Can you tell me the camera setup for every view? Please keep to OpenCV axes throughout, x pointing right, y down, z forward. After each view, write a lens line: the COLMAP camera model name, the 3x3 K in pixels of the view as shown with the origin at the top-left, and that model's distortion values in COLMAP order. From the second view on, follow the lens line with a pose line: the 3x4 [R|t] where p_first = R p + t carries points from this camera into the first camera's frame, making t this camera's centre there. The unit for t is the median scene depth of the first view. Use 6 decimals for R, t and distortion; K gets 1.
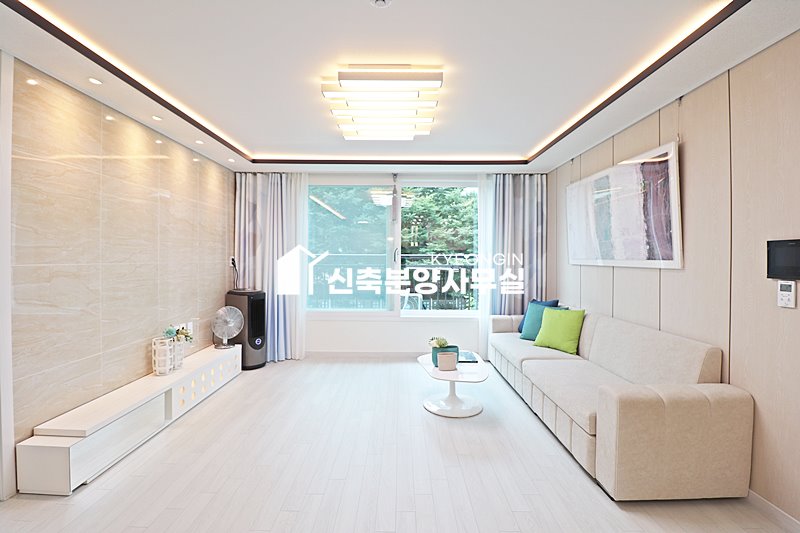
lens RADIAL K [[369.3, 0, 399.6], [0, 369.3, 263.0], [0, 0, 1]] dist [-0.016349, -0.000987]
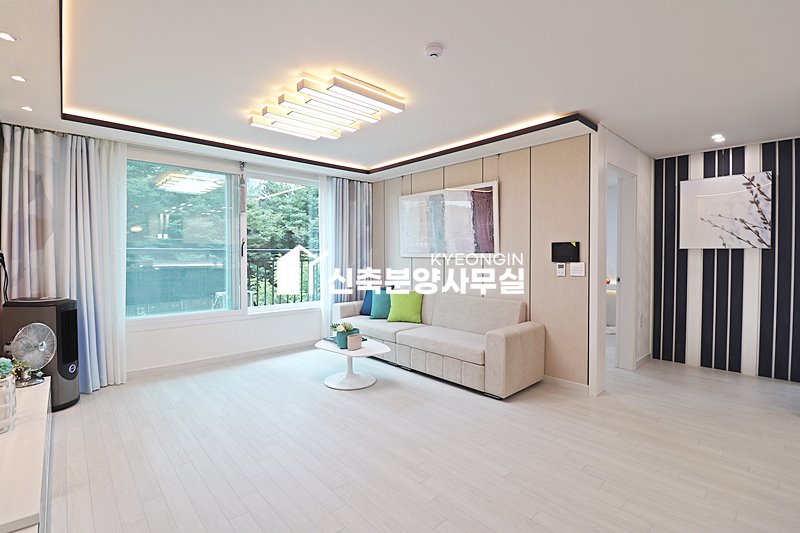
lens RADIAL K [[372.7, 0, 400.8], [0, 372.7, 262.2], [0, 0, 1]] dist [0.003452, -0.023711]
pose [[0.734543, -0.018199, 0.678318, -0.482204], [0.011226, 0.999829, 0.014668, 0.002481], [-0.678470, -0.003159, 0.734622, 0.043260]]
